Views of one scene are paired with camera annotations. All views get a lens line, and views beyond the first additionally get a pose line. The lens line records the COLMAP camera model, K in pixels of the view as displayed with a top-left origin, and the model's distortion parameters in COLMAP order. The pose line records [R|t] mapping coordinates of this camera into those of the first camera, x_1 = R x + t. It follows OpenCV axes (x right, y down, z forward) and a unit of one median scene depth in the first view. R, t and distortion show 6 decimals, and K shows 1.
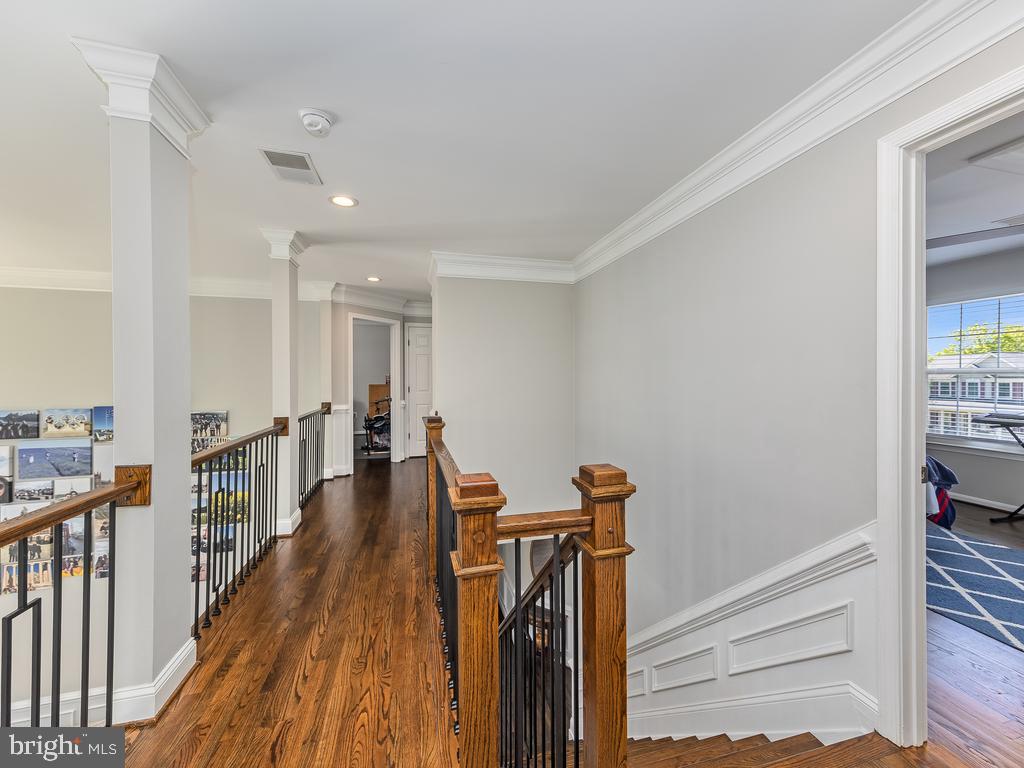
lens RADIAL K [[396.4, 0, 505.4], [0, 396.4, 381.5], [0, 0, 1]] dist [0.001312, 0.000941]
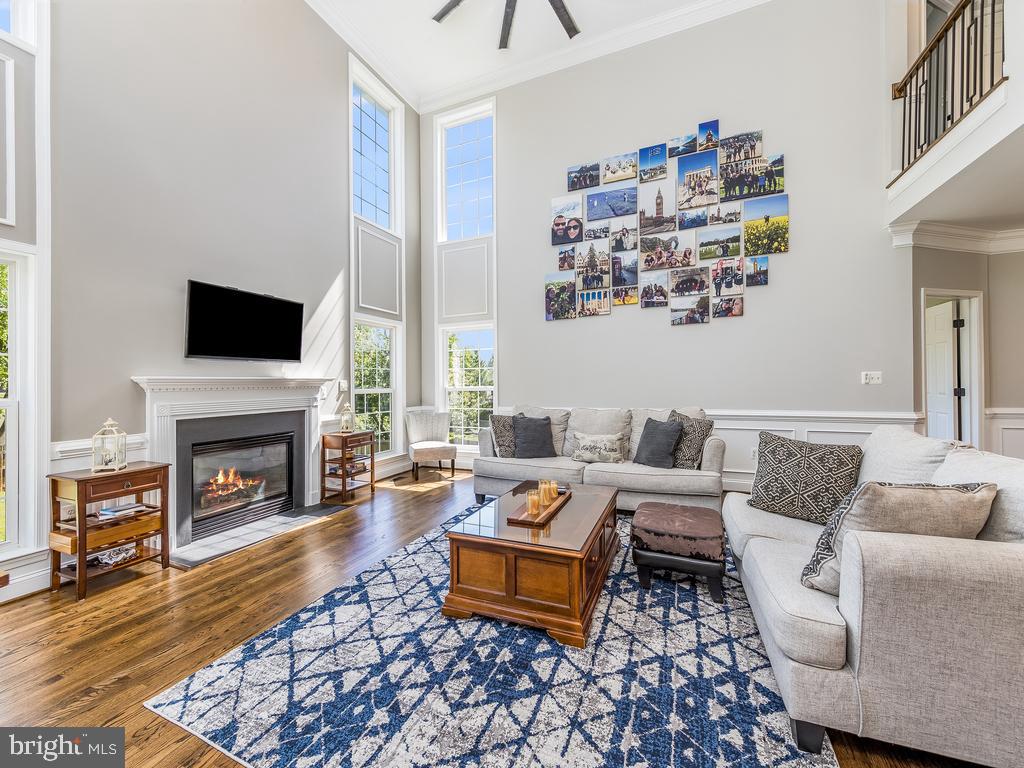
lens RADIAL K [[417.2, 0, 504.8], [0, 417.2, 383.0], [0, 0, 1]] dist [0.005552, -0.001755]
pose [[0.792401, -0.013814, -0.609844, -0.646911], [0.012530, 0.999901, -0.006368, 0.724728], [0.609871, -0.002595, 0.792496, -0.145653]]
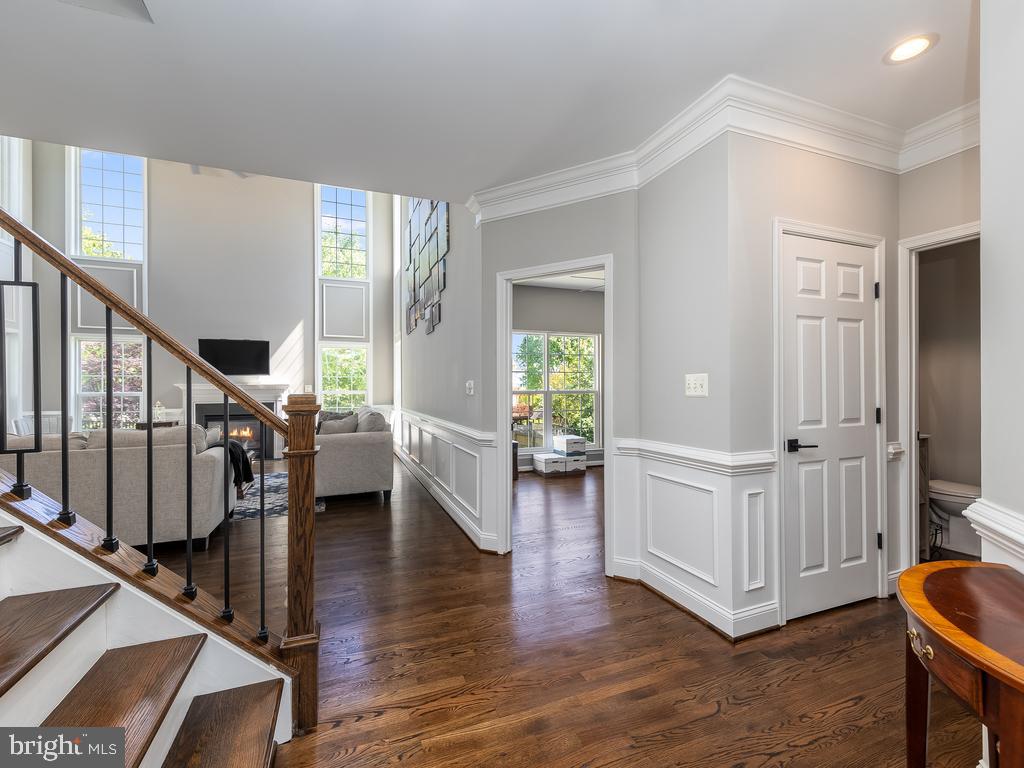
lens RADIAL K [[446.2, 0, 515.2], [0, 446.2, 388.5], [0, 0, 1]] dist [0.002462, 0.000357]
pose [[0.111027, -0.000290, -0.993817, 0.340455], [-0.000067, 1.000000, -0.000299, 0.719324], [0.993817, 0.000099, 0.111027, 1.180796]]
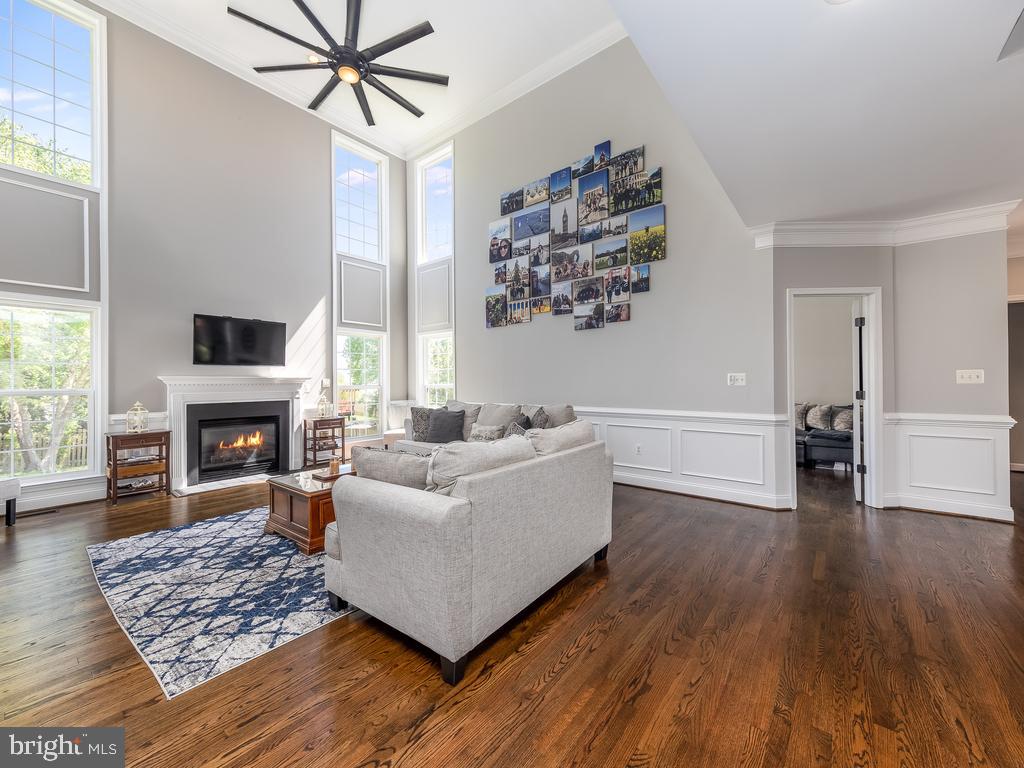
lens RADIAL K [[417.2, 0, 510.1], [0, 417.2, 382.4], [0, 0, 1]] dist [0.005552, -0.001755]
pose [[0.590816, -0.006376, -0.806781, -0.073114], [0.004038, 0.999980, -0.004946, 0.727350], [0.806796, -0.000335, 0.590830, 0.137529]]
